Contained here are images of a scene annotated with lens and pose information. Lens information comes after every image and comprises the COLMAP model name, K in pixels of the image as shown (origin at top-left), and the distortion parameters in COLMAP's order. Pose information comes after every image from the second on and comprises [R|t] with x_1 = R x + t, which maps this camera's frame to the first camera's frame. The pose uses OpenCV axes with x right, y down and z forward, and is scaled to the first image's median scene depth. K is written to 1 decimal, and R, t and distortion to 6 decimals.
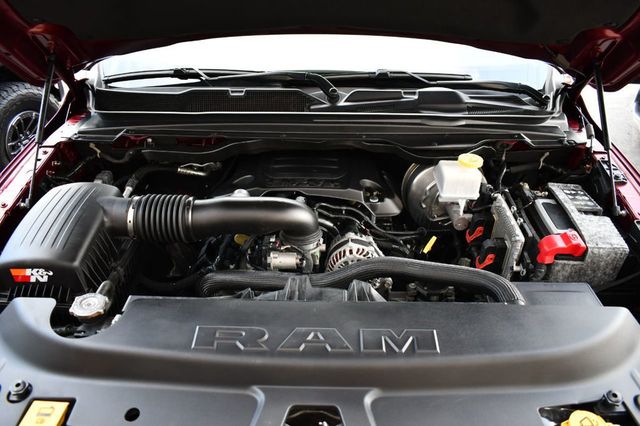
lens RADIAL K [[498.9, 0, 320.0], [0, 498.9, 213.0], [0, 0, 1]] dist [-0.095473, 0.010458]
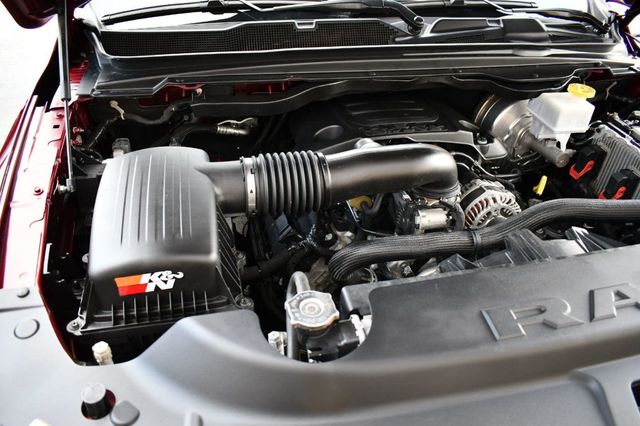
lens RADIAL K [[498.9, 0, 320.0], [0, 498.9, 213.0], [0, 0, 1]] dist [-0.095473, 0.010458]
pose [[0.969516, -0.116180, 0.215732, -0.364196], [0.100046, 0.991406, 0.084297, -0.002882], [-0.223672, -0.060144, 0.972807, 0.194093]]
